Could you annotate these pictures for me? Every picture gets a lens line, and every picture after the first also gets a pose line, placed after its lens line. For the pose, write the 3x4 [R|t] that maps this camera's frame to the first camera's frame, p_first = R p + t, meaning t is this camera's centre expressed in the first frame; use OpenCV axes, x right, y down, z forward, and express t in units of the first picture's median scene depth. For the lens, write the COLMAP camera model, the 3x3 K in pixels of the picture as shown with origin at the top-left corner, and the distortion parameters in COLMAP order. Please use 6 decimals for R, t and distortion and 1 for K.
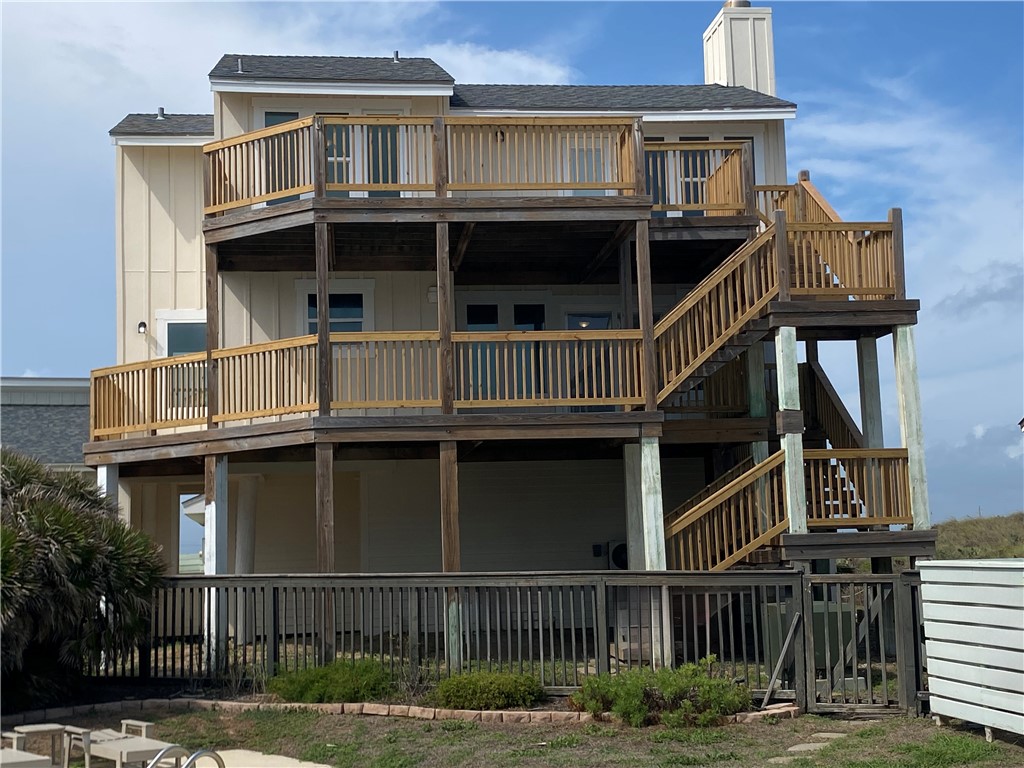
lens RADIAL K [[1458.5, 0, 512.4], [0, 1458.5, 381.7], [0, 0, 1]] dist [0.180103, 0.000000]
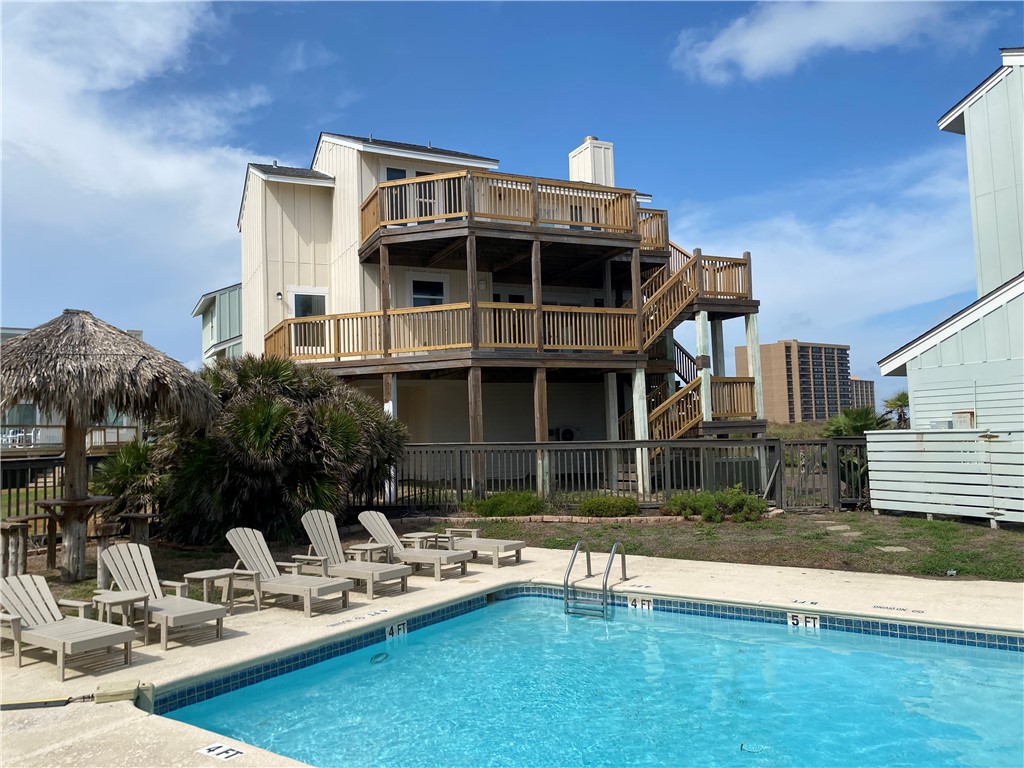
lens RADIAL K [[780.9, 0, 511.9], [0, 780.9, 384.3], [0, 0, 1]] dist [0.052745, 0.003012]
pose [[0.954674, 0.017355, 0.297148, -0.340813], [-0.030194, 0.998796, 0.038674, 0.024668], [-0.296119, -0.045893, 0.954048, 0.115791]]
